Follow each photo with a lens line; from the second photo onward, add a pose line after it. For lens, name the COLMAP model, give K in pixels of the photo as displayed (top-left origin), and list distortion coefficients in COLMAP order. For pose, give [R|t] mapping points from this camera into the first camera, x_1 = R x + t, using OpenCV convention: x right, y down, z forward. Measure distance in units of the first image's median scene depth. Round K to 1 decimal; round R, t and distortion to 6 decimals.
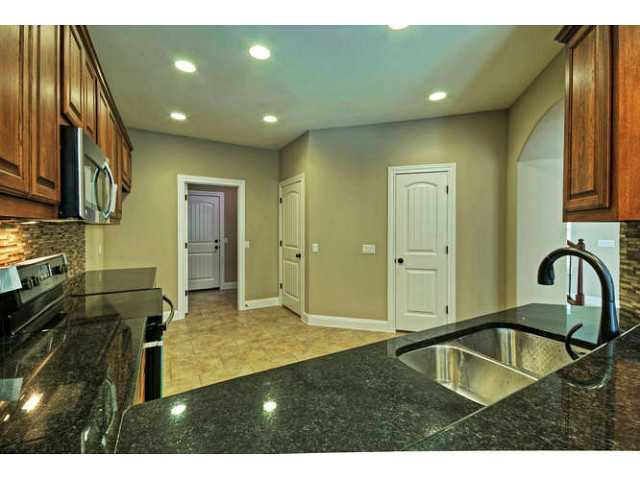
lens RADIAL K [[276.0, 0, 323.9], [0, 276.0, 228.7], [0, 0, 1]] dist [-0.005041, -0.000877]
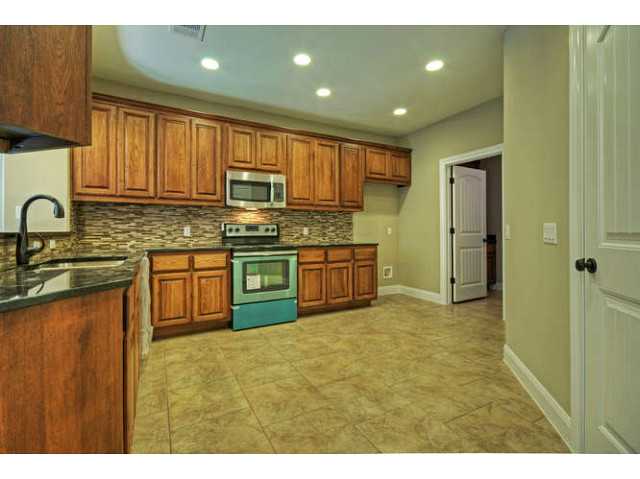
lens RADIAL K [[302.0, 0, 317.7], [0, 302.0, 222.9], [0, 0, 1]] dist [0.005960, -0.002442]
pose [[-0.029657, -0.030272, -0.999102, 0.671707], [0.002956, 0.999534, -0.030373, 0.077938], [0.999556, -0.003854, -0.029554, 0.676293]]
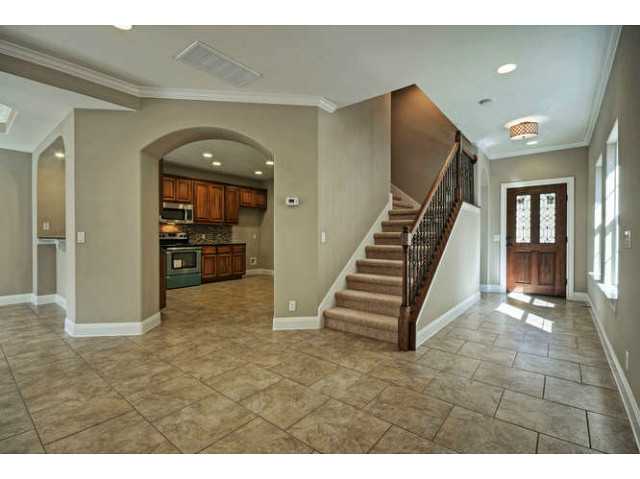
lens RADIAL K [[302.0, 0, 315.5], [0, 302.0, 237.3], [0, 0, 1]] dist [0.005960, -0.002442]
pose [[0.355310, 0.001798, -0.934747, 1.690174], [-0.001954, 0.999997, 0.001181, 0.075318], [0.934747, 0.001407, 0.355312, 0.571627]]
